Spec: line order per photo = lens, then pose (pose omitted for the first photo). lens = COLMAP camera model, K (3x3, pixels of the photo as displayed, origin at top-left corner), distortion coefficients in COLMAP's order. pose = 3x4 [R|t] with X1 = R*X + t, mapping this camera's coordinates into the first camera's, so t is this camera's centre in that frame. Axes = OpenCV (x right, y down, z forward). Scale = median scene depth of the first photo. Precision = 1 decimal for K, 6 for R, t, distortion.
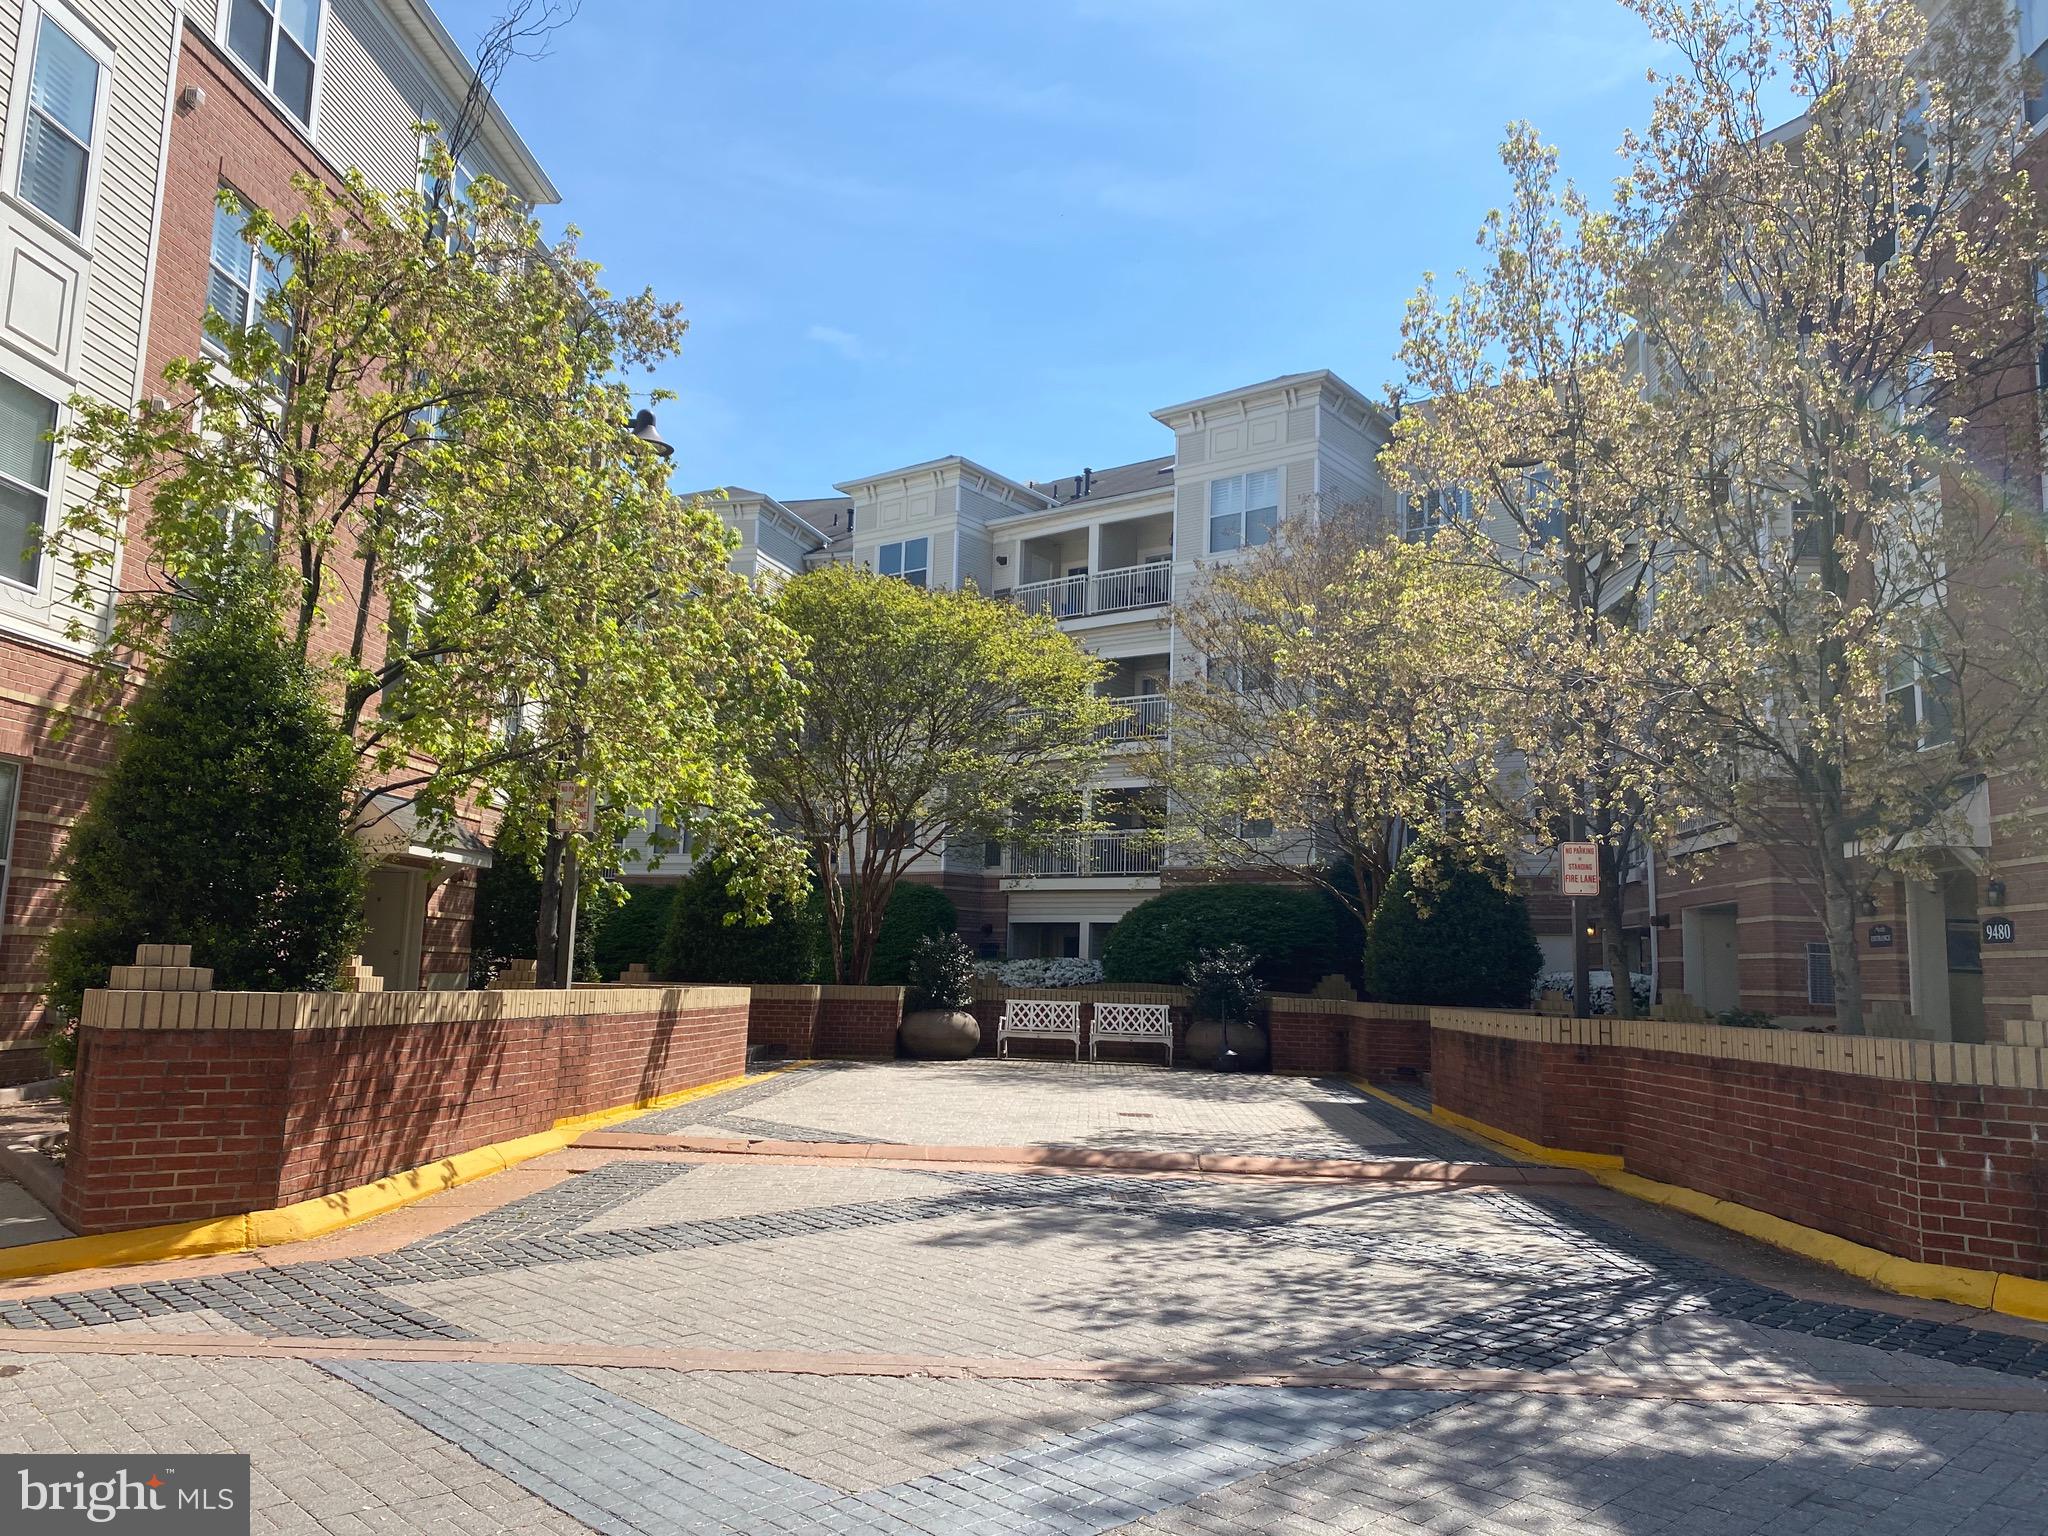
lens RADIAL K [[1528.9, 0, 1029.2], [0, 1528.9, 754.9], [0, 0, 1]] dist [0.123658, -0.230629]
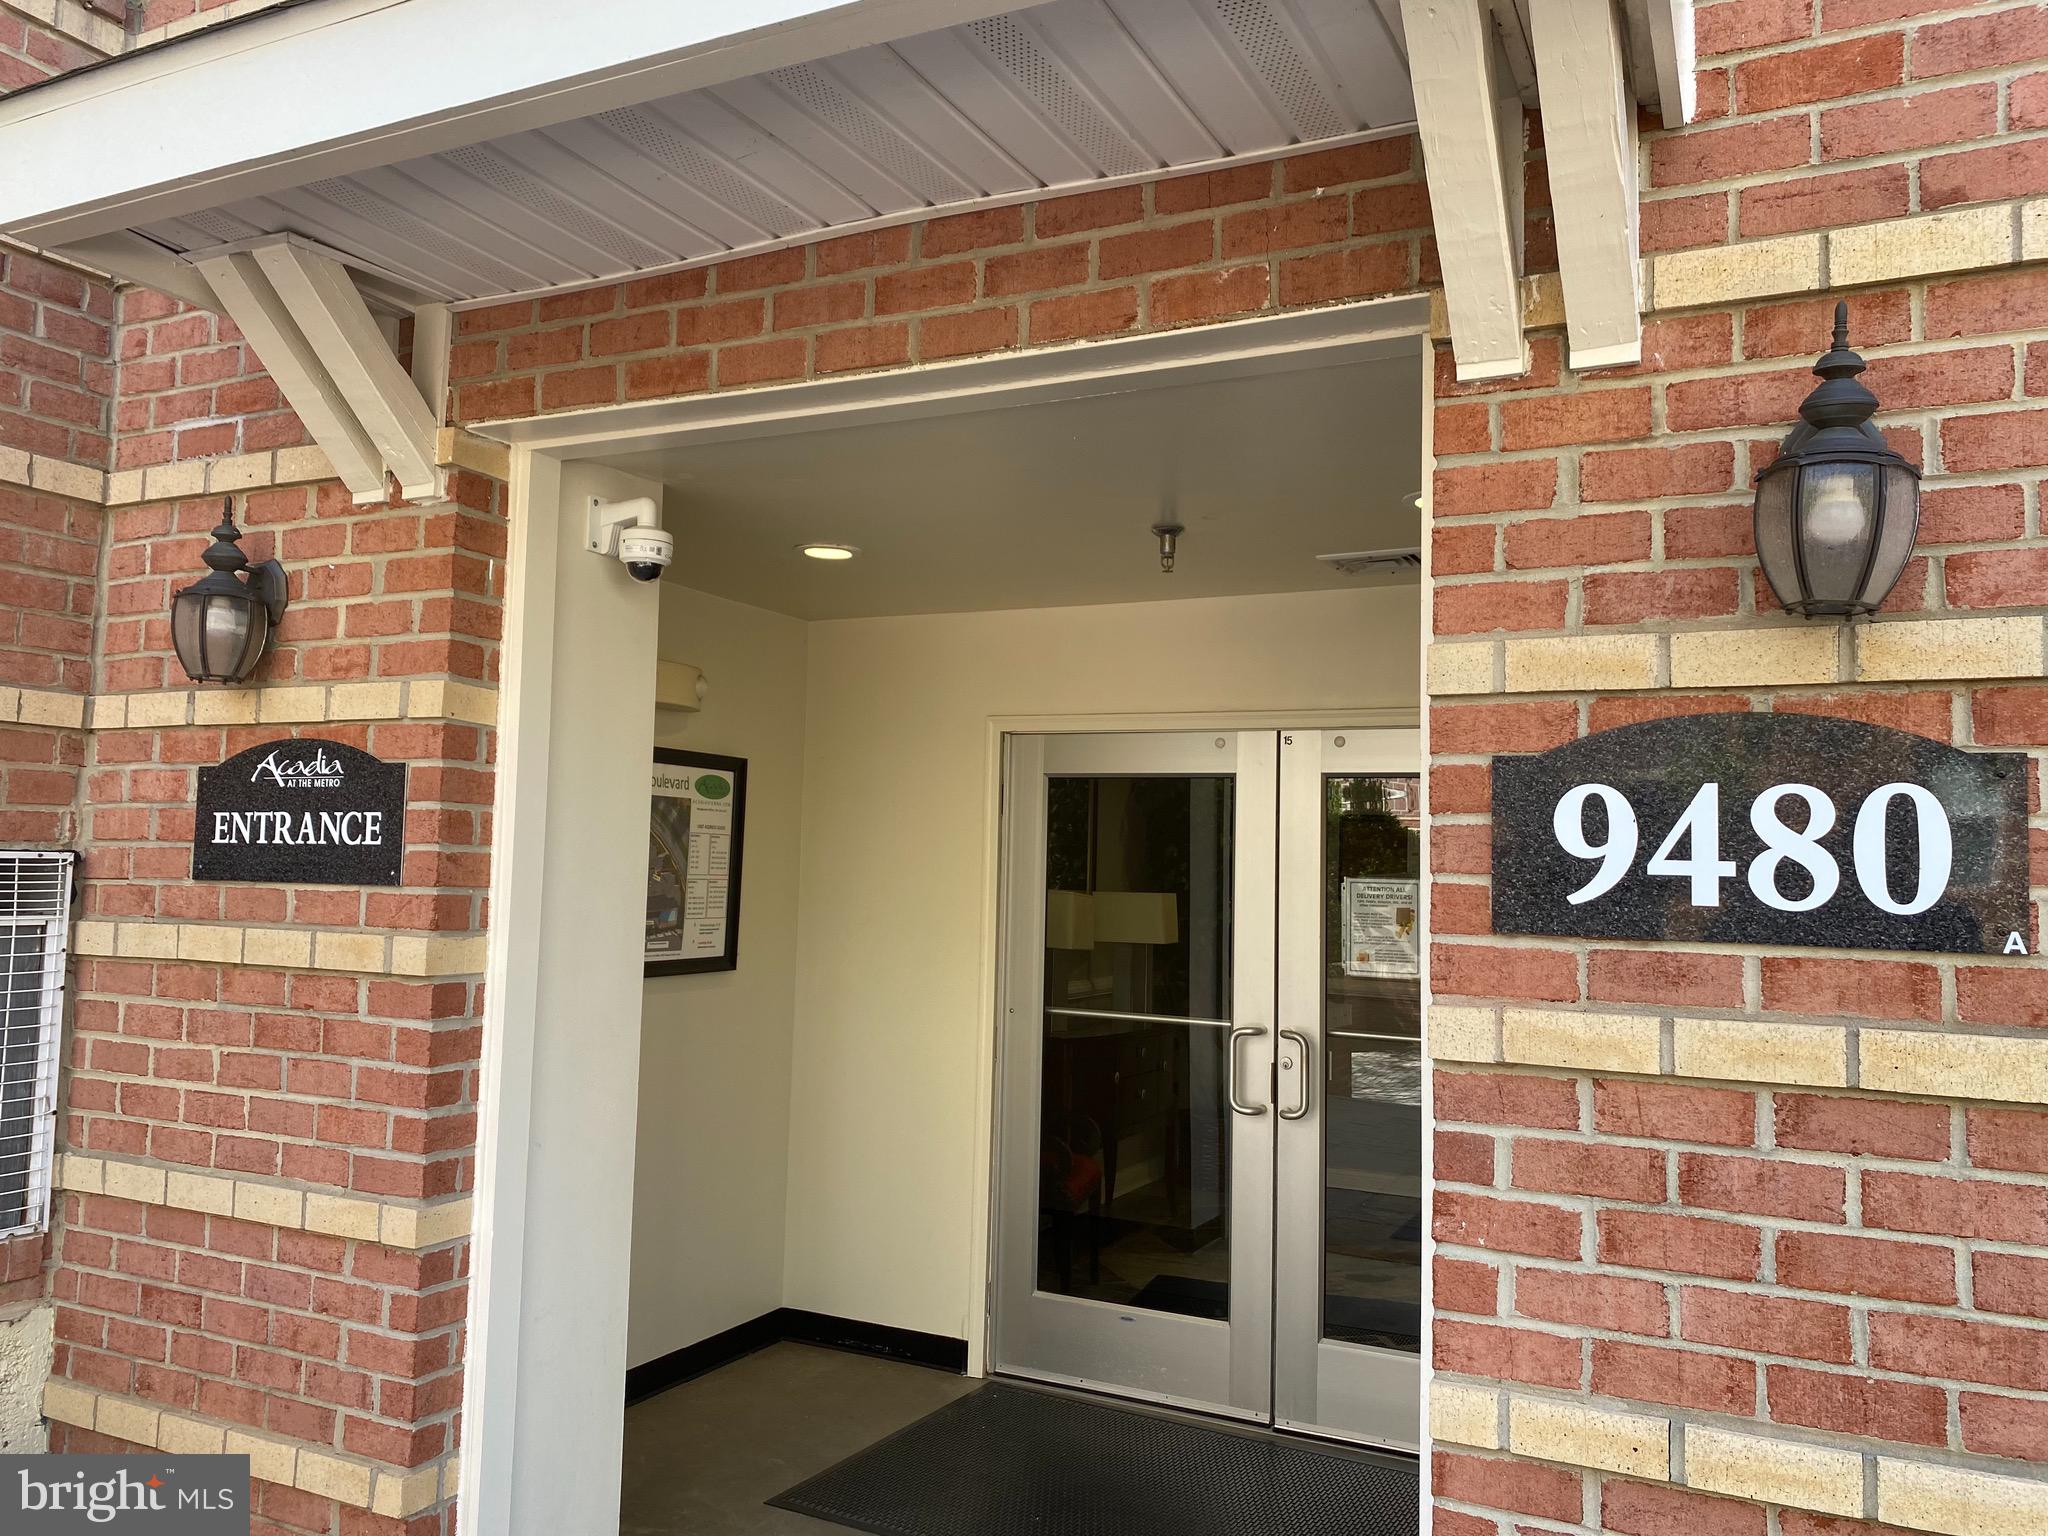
lens RADIAL K [[1530.2, 0, 1029.2], [0, 1530.2, 755.5], [0, 0, 1]] dist [0.061302, -0.110974]
pose [[0.399445, 0.043084, 0.915744, 0.441559], [-0.136991, 0.990485, 0.013154, 0.100179], [-0.906464, -0.130703, 0.401546, 0.885246]]
